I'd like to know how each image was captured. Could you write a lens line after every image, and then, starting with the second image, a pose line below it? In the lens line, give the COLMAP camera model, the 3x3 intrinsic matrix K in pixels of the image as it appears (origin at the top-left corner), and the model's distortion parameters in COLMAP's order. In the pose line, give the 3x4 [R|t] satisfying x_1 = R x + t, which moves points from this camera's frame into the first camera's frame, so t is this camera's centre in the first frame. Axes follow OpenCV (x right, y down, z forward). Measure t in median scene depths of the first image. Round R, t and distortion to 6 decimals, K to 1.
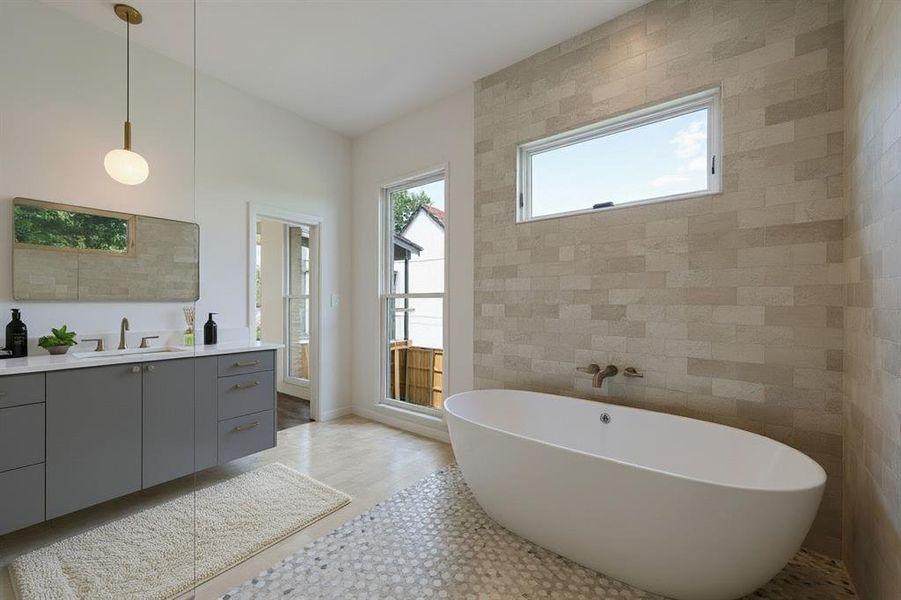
lens RADIAL K [[362.8, 0, 449.7], [0, 362.8, 298.3], [0, 0, 1]] dist [-0.002951, -0.000073]
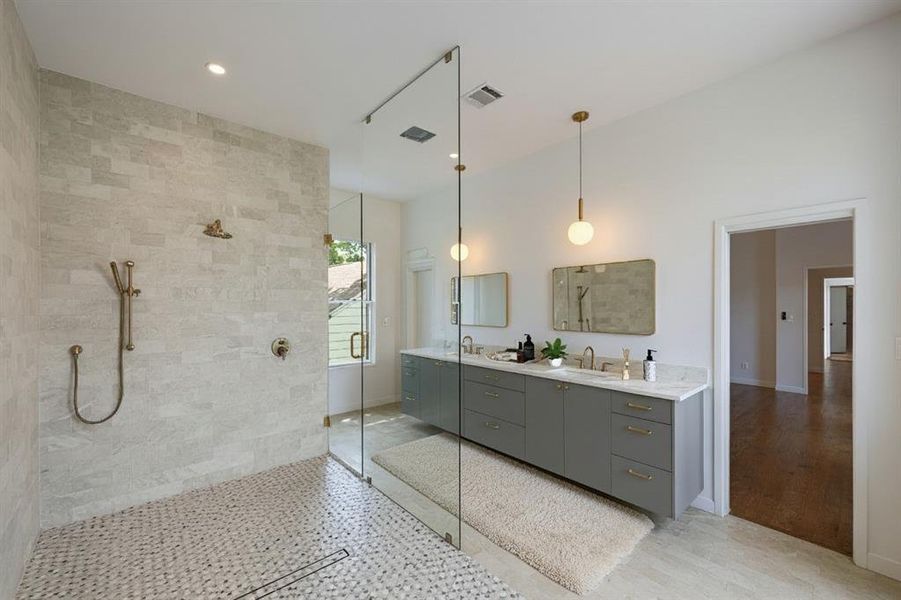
lens RADIAL K [[362.8, 0, 449.5], [0, 362.8, 301.9], [0, 0, 1]] dist [-0.002951, -0.000073]
pose [[-0.193455, -0.001156, -0.981108, 0.476060], [-0.002471, 0.999997, -0.000691, -0.098651], [0.981106, 0.002290, -0.193458, 0.729707]]
